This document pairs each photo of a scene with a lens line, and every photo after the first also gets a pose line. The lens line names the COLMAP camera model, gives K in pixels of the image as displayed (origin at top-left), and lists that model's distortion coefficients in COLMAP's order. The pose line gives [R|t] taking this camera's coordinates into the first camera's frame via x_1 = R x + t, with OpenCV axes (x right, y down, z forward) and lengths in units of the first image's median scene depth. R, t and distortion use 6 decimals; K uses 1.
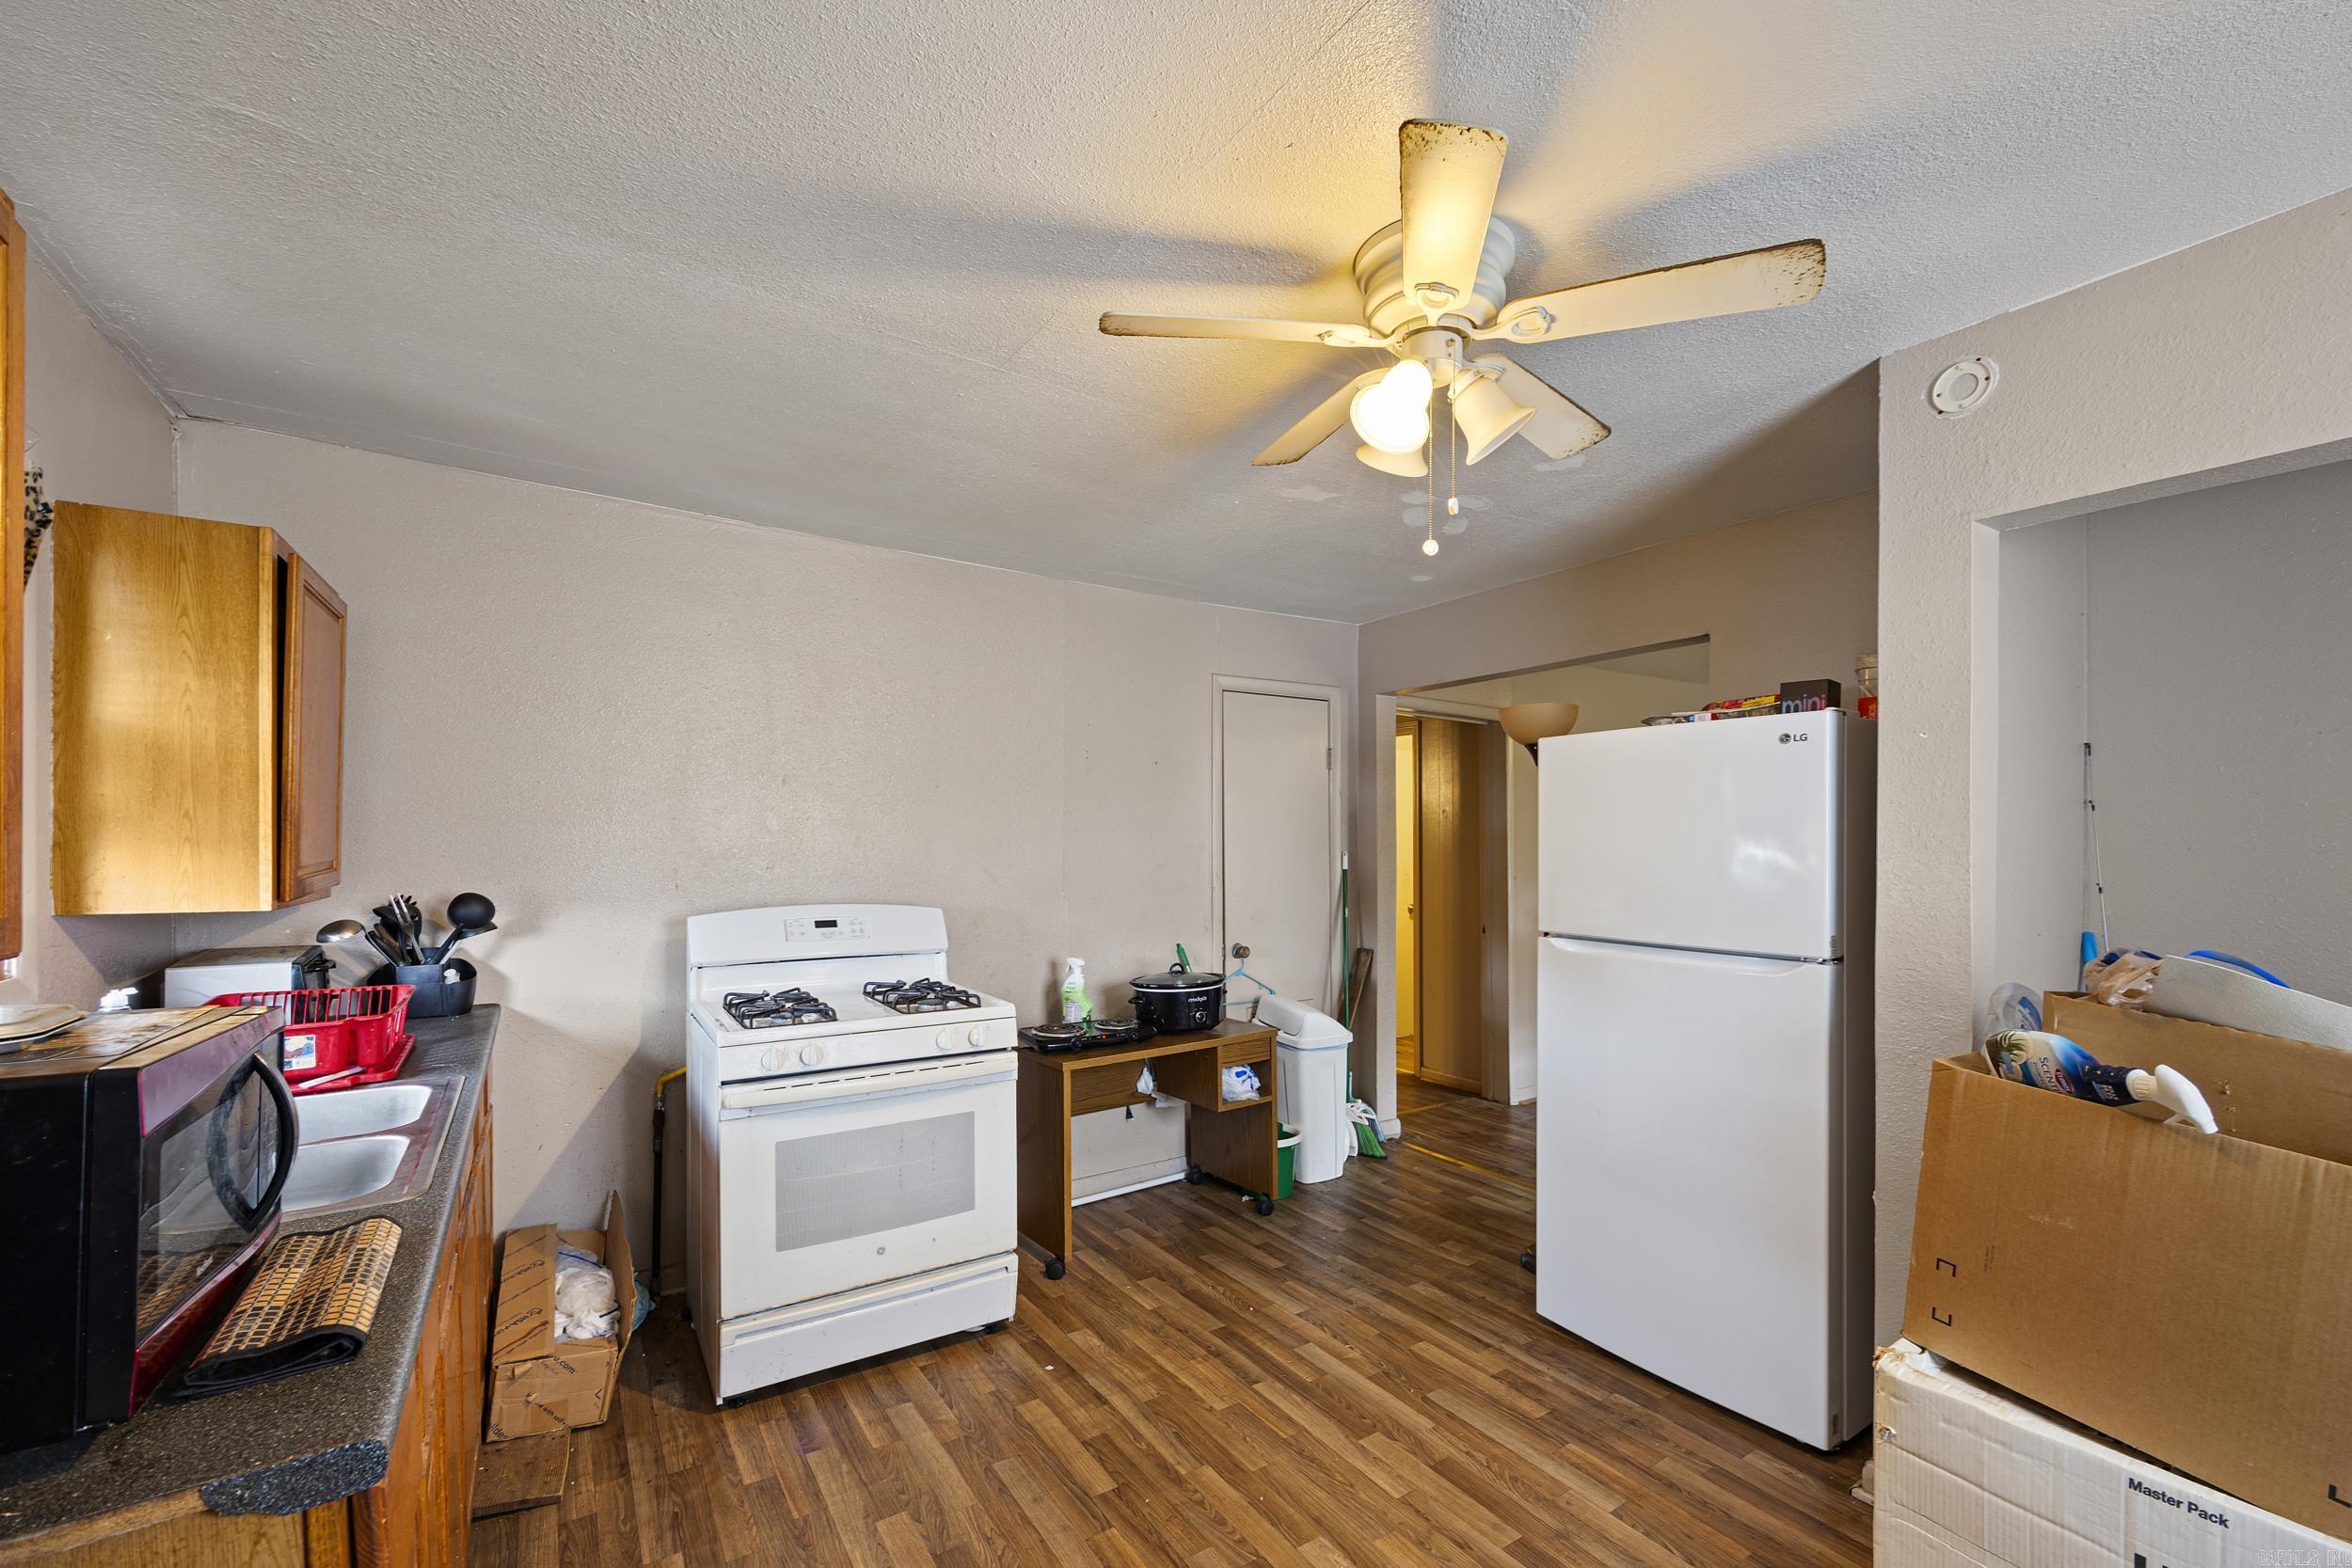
lens RADIAL K [[972.0, 0, 1178.9], [0, 972.0, 836.7], [0, 0, 1]] dist [-0.000600, 0.000009]
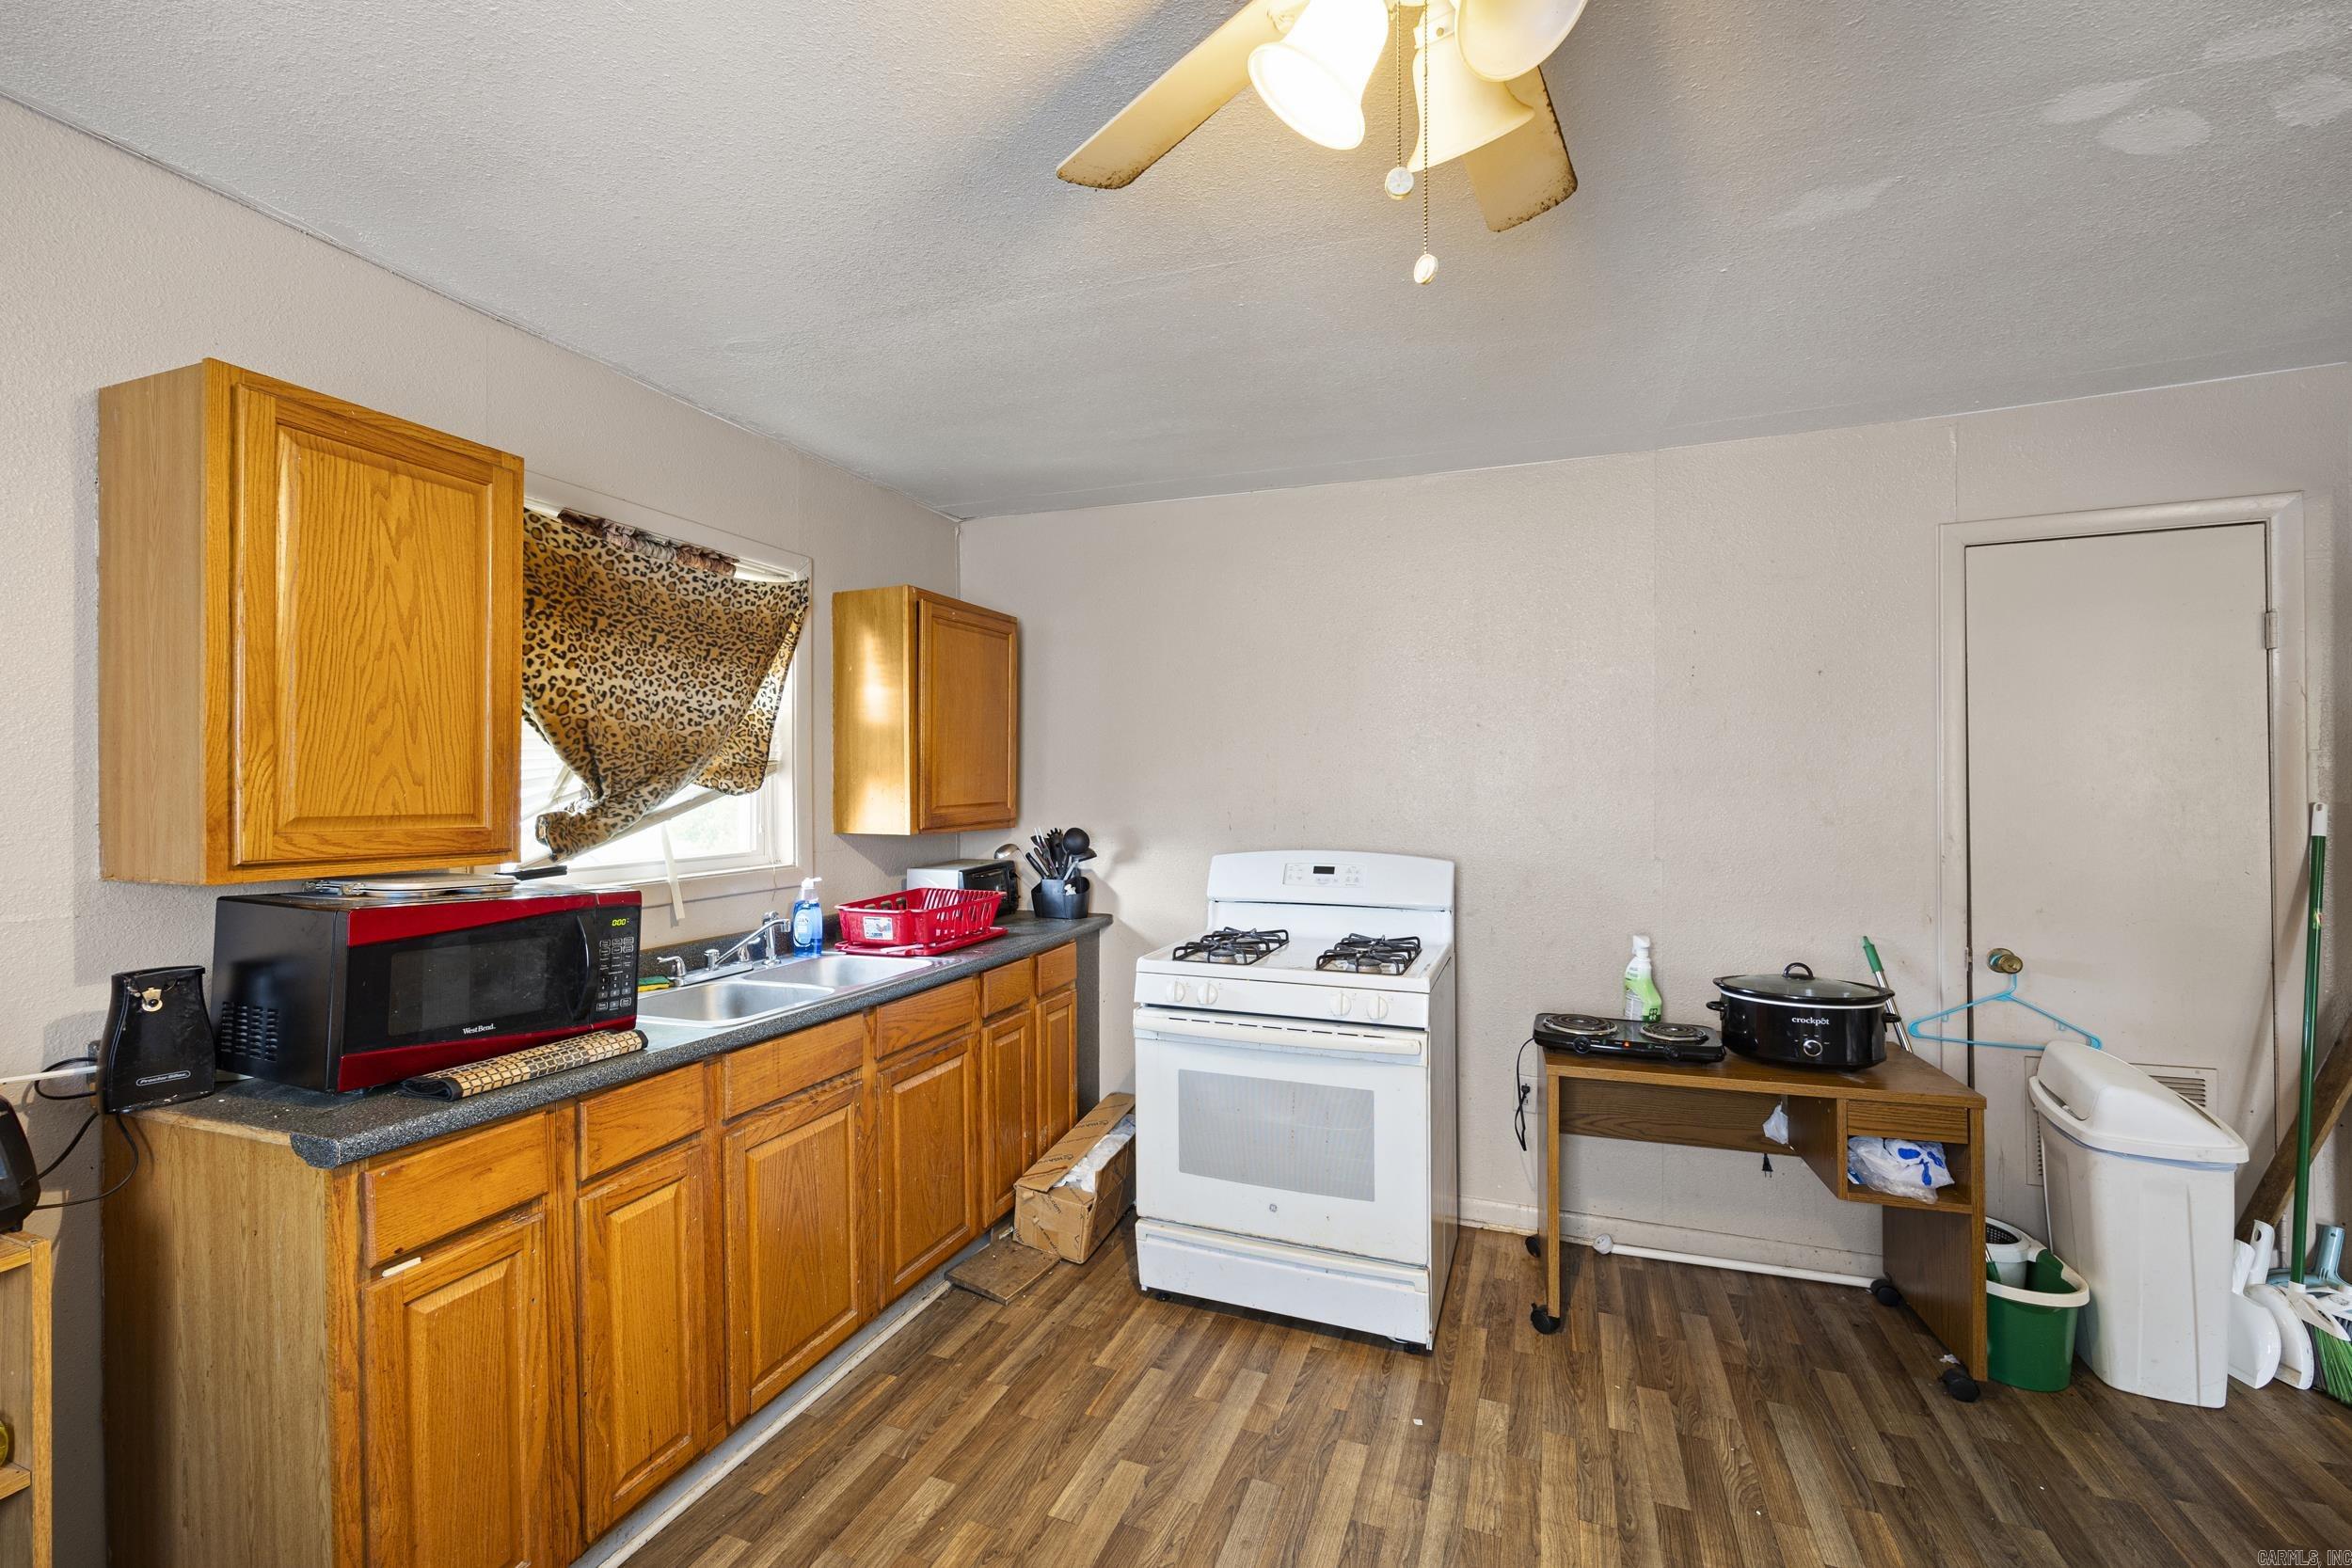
lens RADIAL K [[948.7, 0, 1176.0], [0, 948.7, 784.0], [0, 0, 1]] dist [-0.003616, -0.000263]
pose [[0.579205, -0.007174, -0.815150, 0.377145], [0.009025, 0.999956, -0.002388, 0.002177], [0.815132, -0.005974, 0.579245, 0.338405]]
